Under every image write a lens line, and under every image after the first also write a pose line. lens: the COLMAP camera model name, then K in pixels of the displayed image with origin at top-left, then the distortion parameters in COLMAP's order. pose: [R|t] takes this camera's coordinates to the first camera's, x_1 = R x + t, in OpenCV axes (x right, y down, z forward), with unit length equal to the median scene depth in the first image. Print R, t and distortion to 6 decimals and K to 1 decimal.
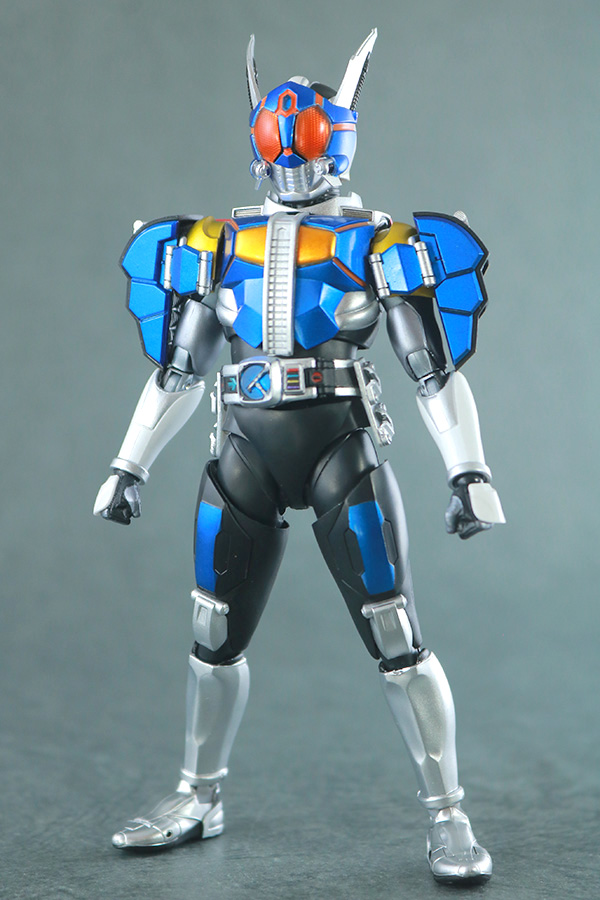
lens RADIAL K [[2052.3, 0, 300.0], [0, 2052.3, 450.0], [0, 0, 1]] dist [0.001601, 0.558947]
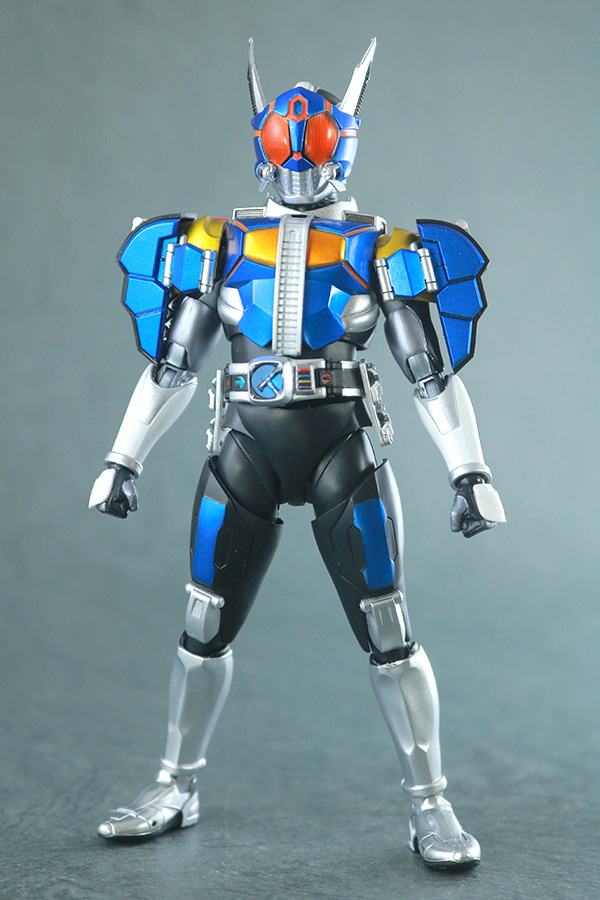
lens RADIAL K [[2052.3, 0, 300.0], [0, 2052.3, 450.0], [0, 0, 1]] dist [0.001601, 0.558947]
pose [[0.989486, 0.017458, 0.143571, -0.145810], [-0.018743, 0.999795, 0.007599, -0.006628], [-0.143409, -0.010210, 0.989611, -0.012181]]
